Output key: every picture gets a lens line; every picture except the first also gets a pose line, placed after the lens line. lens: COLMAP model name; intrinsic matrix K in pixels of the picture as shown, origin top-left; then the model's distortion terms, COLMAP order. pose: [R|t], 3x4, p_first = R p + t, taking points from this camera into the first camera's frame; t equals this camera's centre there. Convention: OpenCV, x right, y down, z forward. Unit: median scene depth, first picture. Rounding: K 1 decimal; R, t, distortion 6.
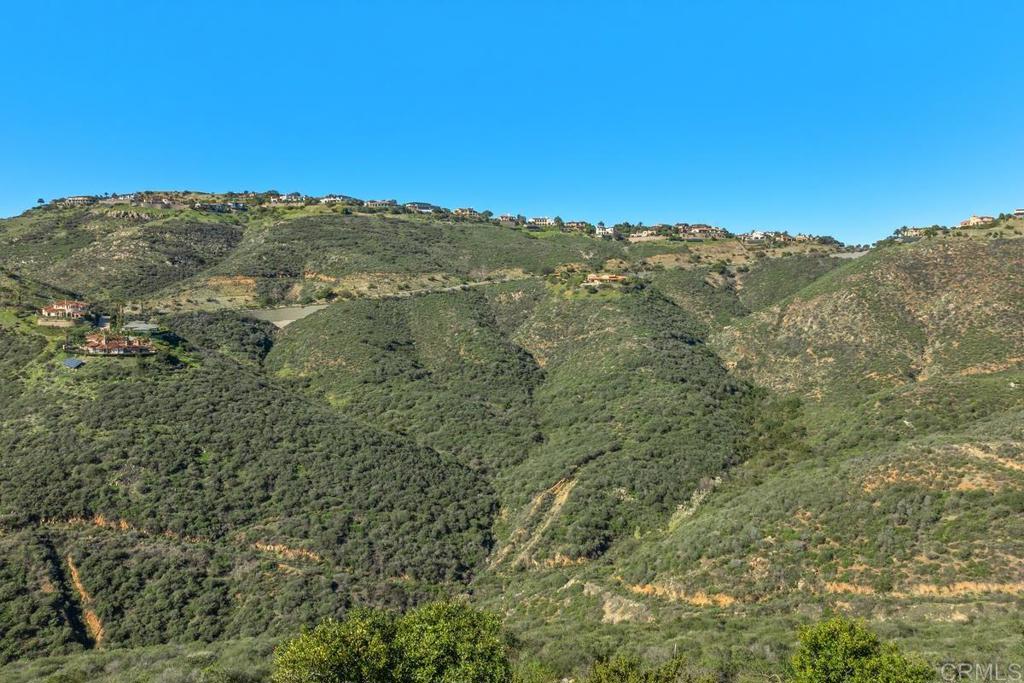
lens RADIAL K [[869.6, 0, 496.6], [0, 869.6, 334.2], [0, 0, 1]] dist [-0.010086, -0.022403]
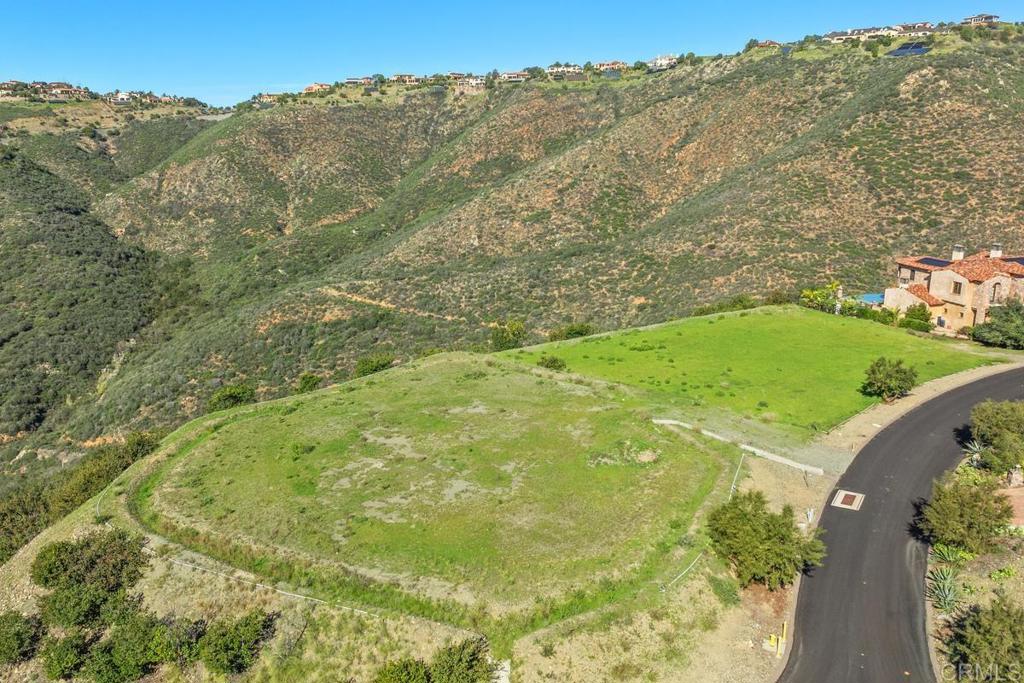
lens RADIAL K [[869.6, 0, 486.4], [0, 869.6, 344.6], [0, 0, 1]] dist [-0.010086, -0.022403]
pose [[0.772635, -0.164327, 0.613215, -0.066566], [0.047230, 0.978121, 0.202605, -0.028673], [-0.633092, -0.127577, 0.763491, -0.124761]]
